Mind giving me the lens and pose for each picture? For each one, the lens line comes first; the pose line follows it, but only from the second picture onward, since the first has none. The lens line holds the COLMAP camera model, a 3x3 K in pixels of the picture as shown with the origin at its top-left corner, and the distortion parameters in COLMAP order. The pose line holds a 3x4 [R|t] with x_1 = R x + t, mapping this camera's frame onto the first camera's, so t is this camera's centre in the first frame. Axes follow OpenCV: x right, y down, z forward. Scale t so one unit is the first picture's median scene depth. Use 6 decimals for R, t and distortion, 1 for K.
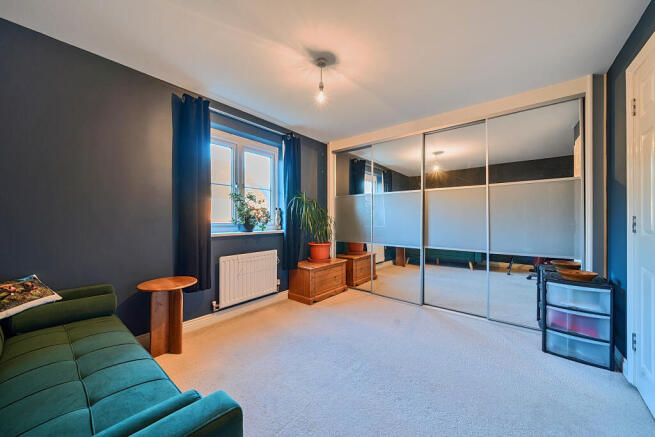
lens RADIAL K [[241.1, 0, 326.5], [0, 241.1, 219.2], [0, 0, 1]] dist [0.000427, -0.000026]
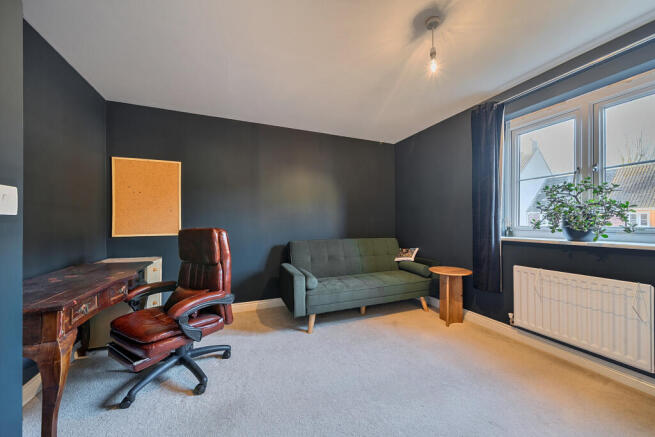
lens RADIAL K [[241.1, 0, 326.5], [0, 241.1, 219.2], [0, 0, 1]] dist [0.000427, -0.000026]
pose [[-0.467488, -0.002955, -0.883994, 0.564337], [-0.001035, 0.999996, -0.002795, -0.003328], [0.883999, -0.000392, -0.467489, 0.712315]]
